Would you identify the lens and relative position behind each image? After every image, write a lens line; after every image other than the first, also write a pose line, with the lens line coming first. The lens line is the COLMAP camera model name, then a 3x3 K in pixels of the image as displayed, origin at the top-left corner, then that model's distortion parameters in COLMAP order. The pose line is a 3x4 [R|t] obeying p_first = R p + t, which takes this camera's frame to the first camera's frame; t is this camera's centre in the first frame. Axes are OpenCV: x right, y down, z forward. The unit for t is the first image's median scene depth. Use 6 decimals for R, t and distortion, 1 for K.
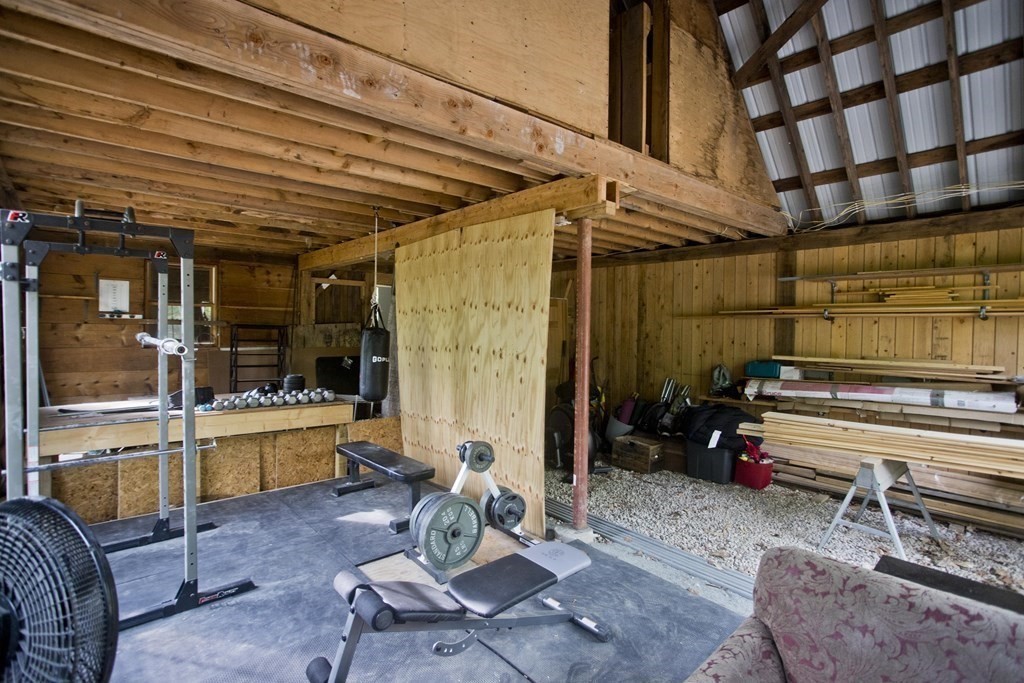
lens RADIAL K [[495.0, 0, 519.9], [0, 495.0, 339.0], [0, 0, 1]] dist [-0.035428, 0.000204]
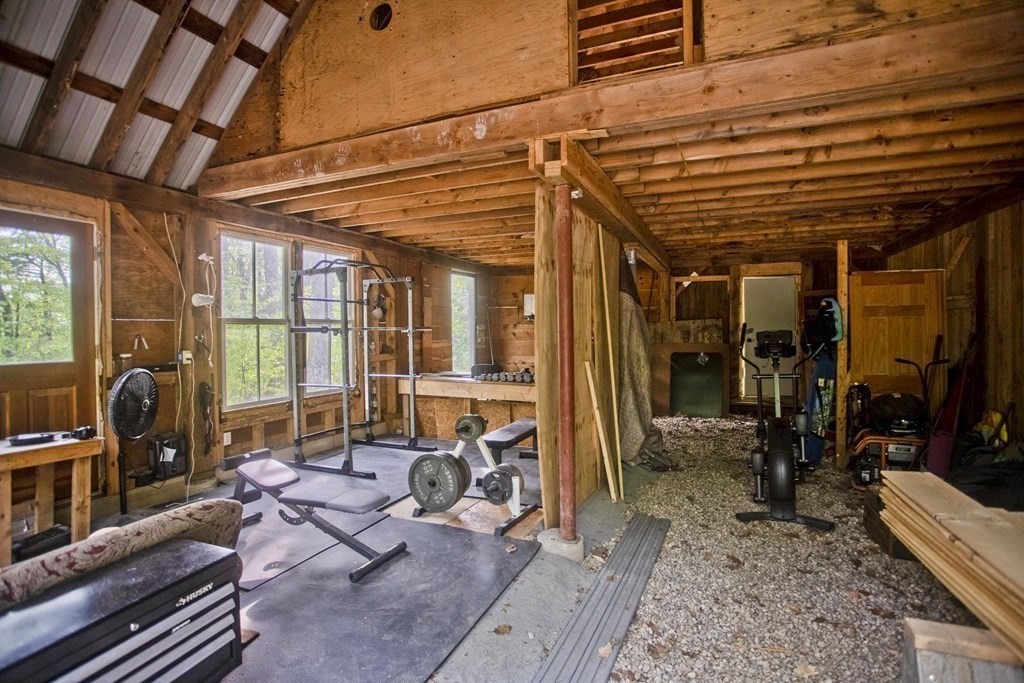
lens RADIAL K [[495.0, 0, 520.3], [0, 495.0, 337.0], [0, 0, 1]] dist [-0.035428, 0.000204]
pose [[0.441849, -0.001980, -0.897087, 0.646012], [-0.009591, 0.999930, -0.006931, 0.024661], [0.897038, 0.011666, 0.441799, 0.395054]]
